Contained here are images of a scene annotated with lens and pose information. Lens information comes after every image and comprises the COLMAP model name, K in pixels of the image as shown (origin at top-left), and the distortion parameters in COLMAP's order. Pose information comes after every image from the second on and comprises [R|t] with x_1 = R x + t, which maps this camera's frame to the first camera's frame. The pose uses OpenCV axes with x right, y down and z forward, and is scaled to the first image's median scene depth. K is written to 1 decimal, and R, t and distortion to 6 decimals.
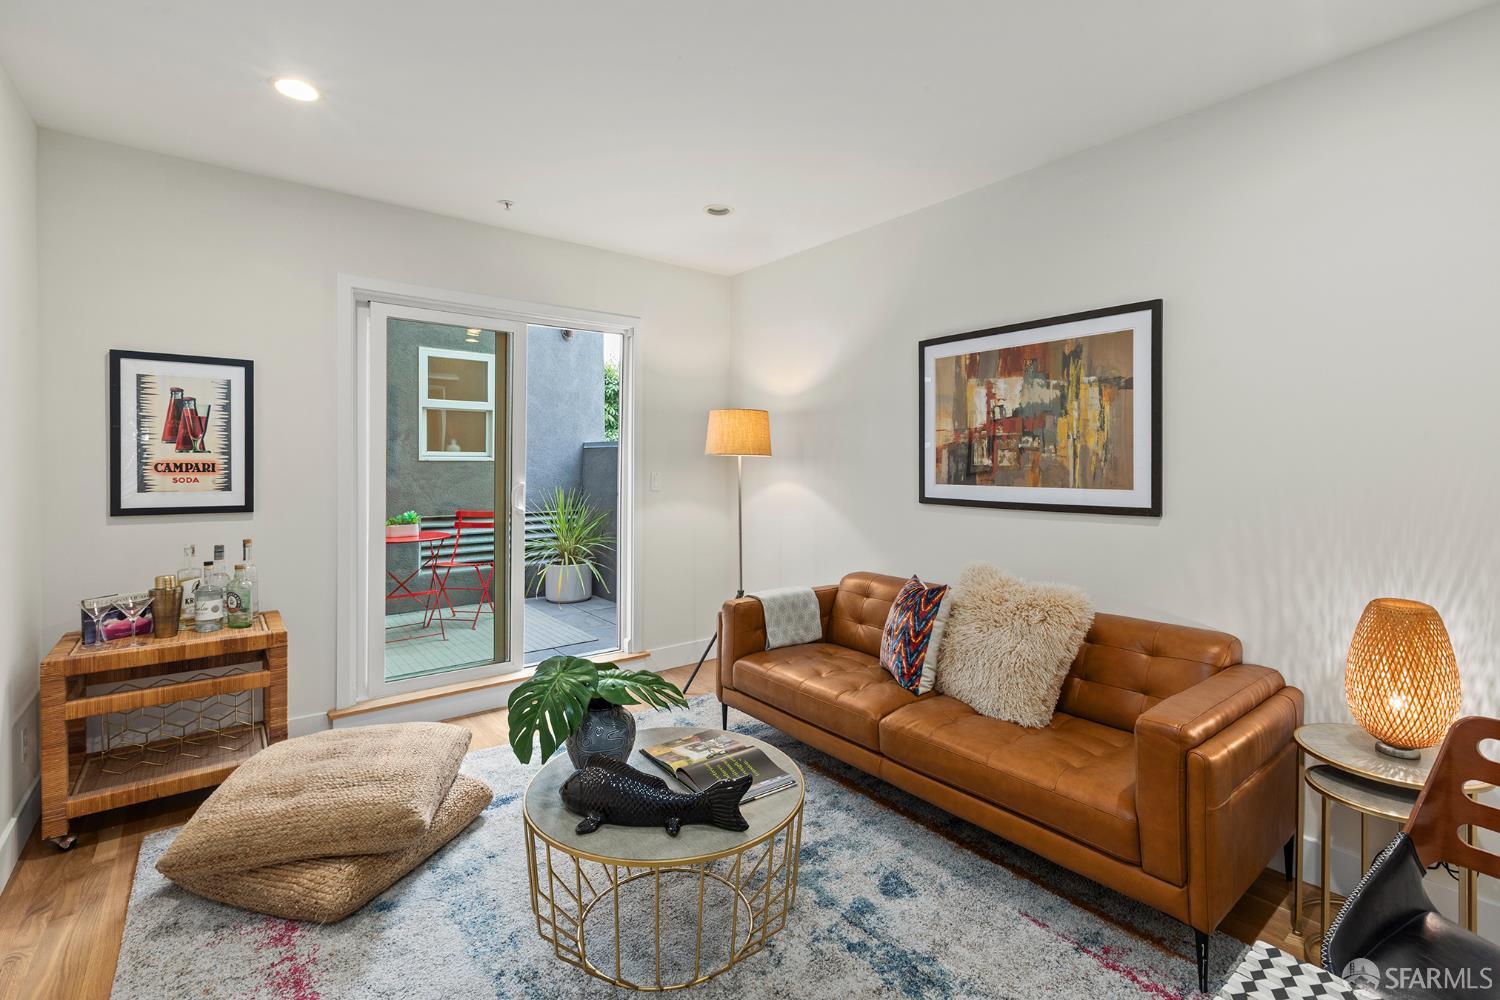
lens RADIAL K [[677.6, 0, 765.1], [0, 677.6, 467.8], [0, 0, 1]] dist [0.001954, -0.000276]
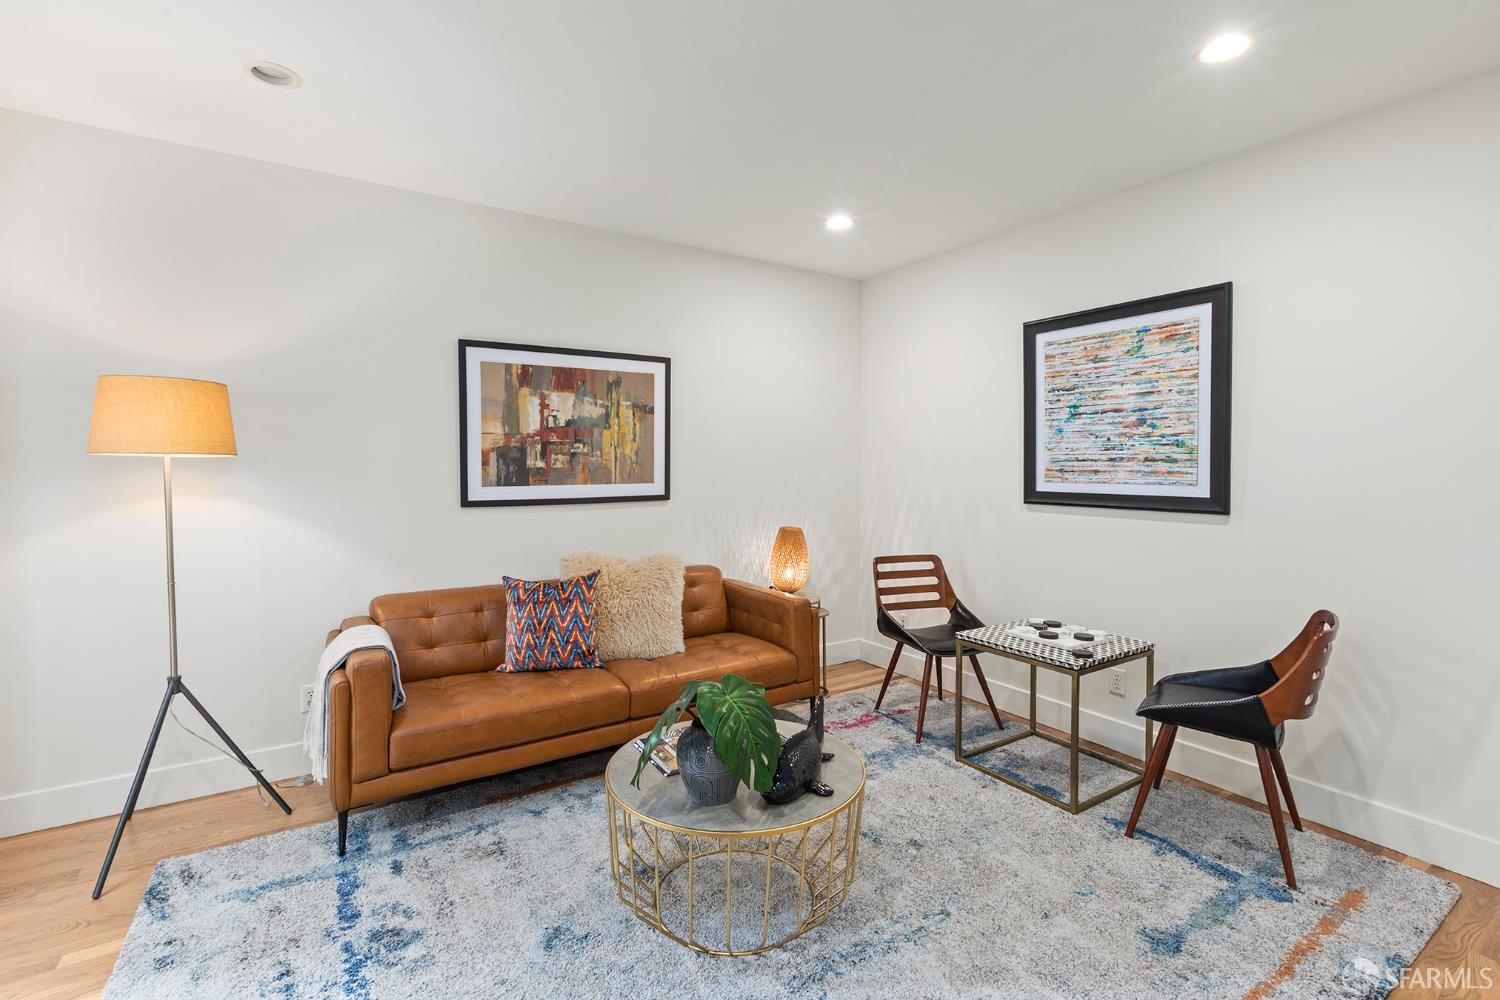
lens RADIAL K [[677.6, 0, 765.1], [0, 677.6, 467.8], [0, 0, 1]] dist [0.001954, -0.000276]
pose [[0.093530, -0.010754, 0.995558, -0.778403], [0.008889, 0.999911, 0.009966, -0.011305], [-0.995577, 0.007917, 0.093618, 0.541285]]
